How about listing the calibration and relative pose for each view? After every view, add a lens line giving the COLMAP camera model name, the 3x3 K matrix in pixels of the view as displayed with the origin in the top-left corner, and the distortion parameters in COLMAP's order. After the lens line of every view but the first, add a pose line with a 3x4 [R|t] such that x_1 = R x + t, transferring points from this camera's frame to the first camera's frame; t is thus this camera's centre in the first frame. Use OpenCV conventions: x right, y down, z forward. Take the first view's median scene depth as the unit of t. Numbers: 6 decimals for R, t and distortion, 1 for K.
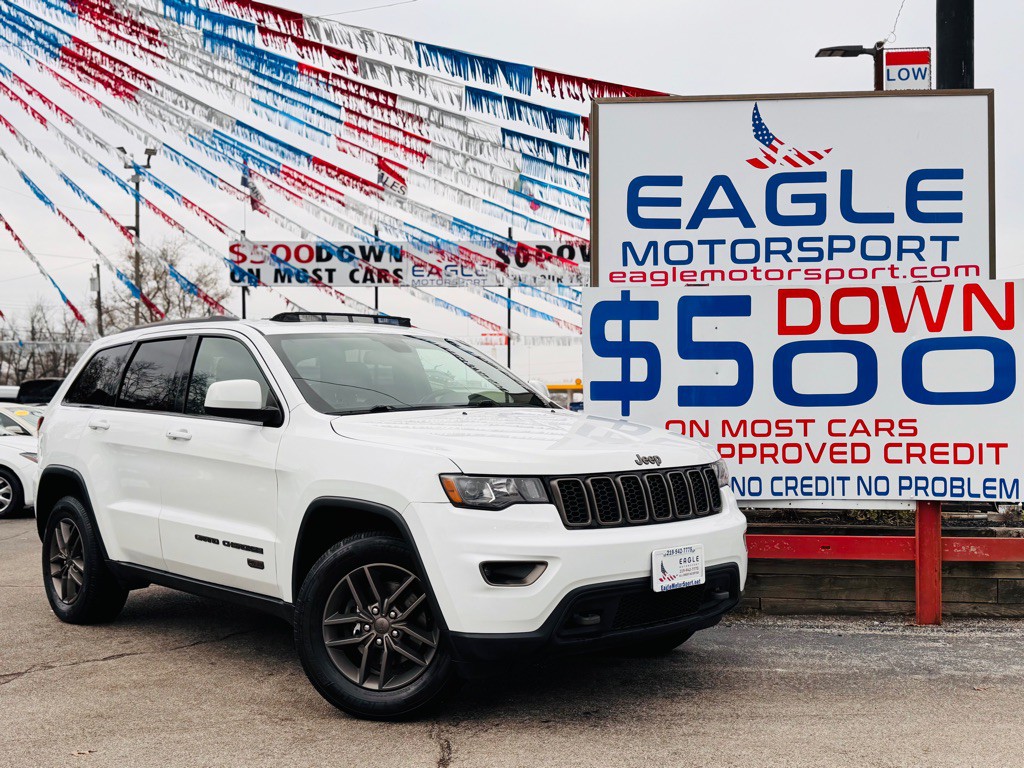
lens RADIAL K [[1159.5, 0, 511.9], [0, 1159.5, 389.3], [0, 0, 1]] dist [0.192028, -0.427529]
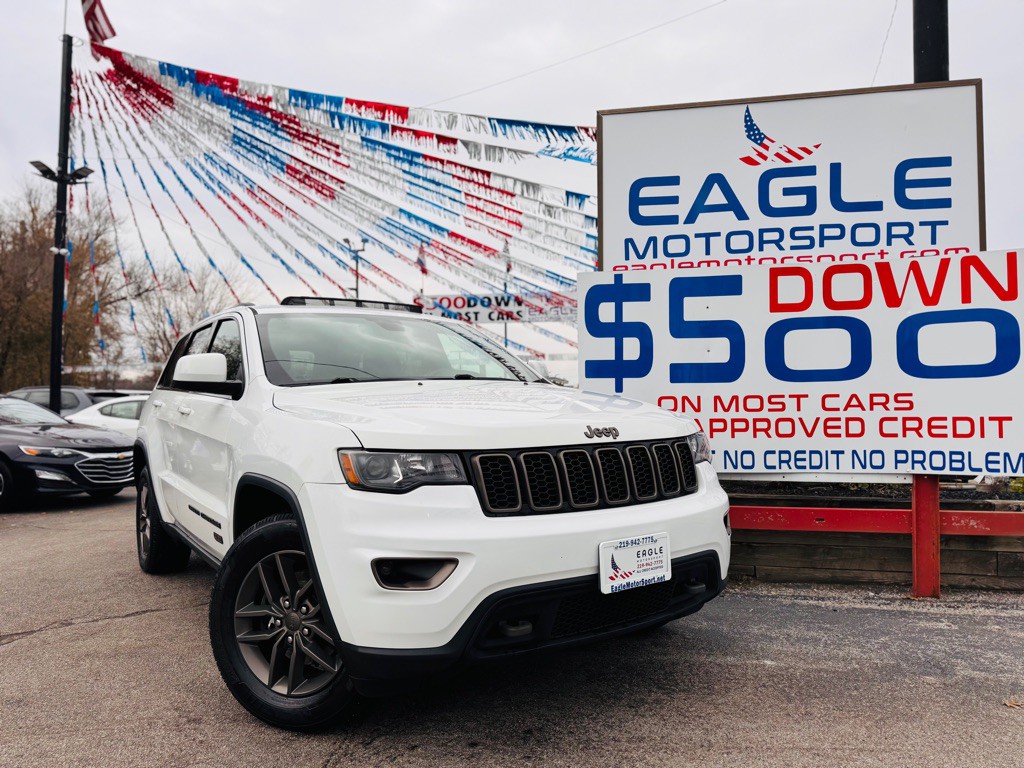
lens RADIAL K [[722.7, 0, 513.4], [0, 722.7, 388.9], [0, 0, 1]] dist [0.043786, -0.051872]
pose [[0.990974, -0.008835, -0.133766, 0.086721], [0.007896, 0.999940, -0.007548, 0.022929], [0.133825, 0.006424, 0.990984, 0.328973]]
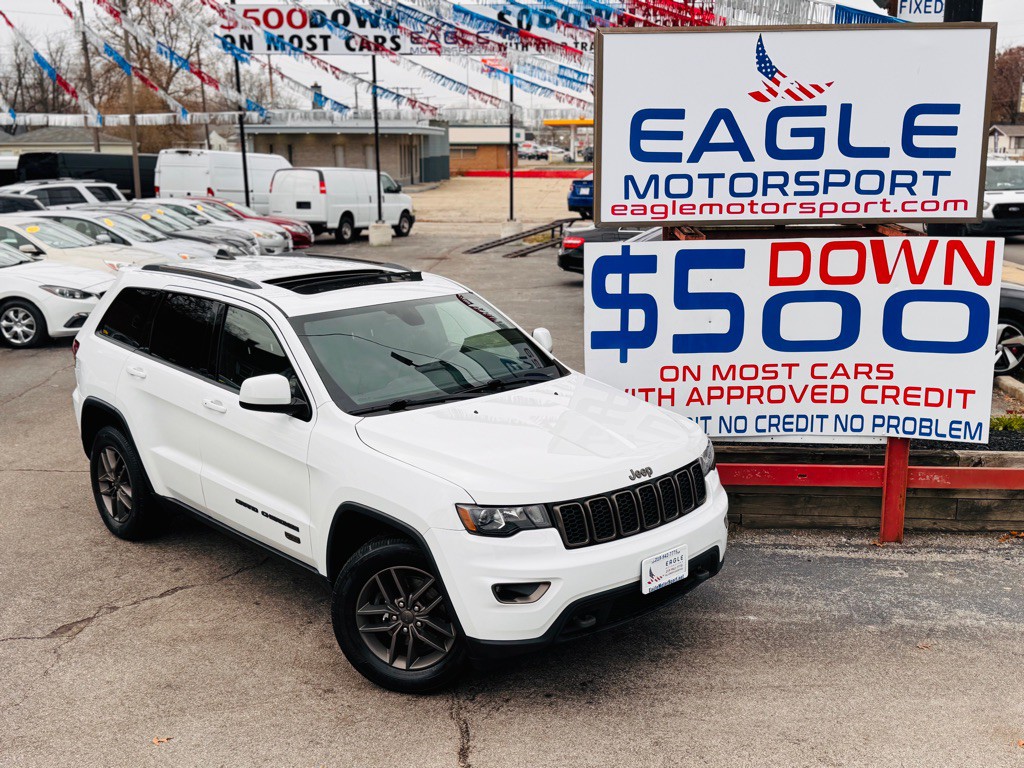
lens RADIAL K [[1159.5, 0, 511.9], [0, 1159.5, 389.3], [0, 0, 1]] dist [0.192028, -0.427529]
pose [[0.999997, -0.001943, -0.001659, -0.003547], [0.002271, 0.973502, 0.228669, -0.192622], [0.001170, -0.228672, 0.973503, -0.051258]]
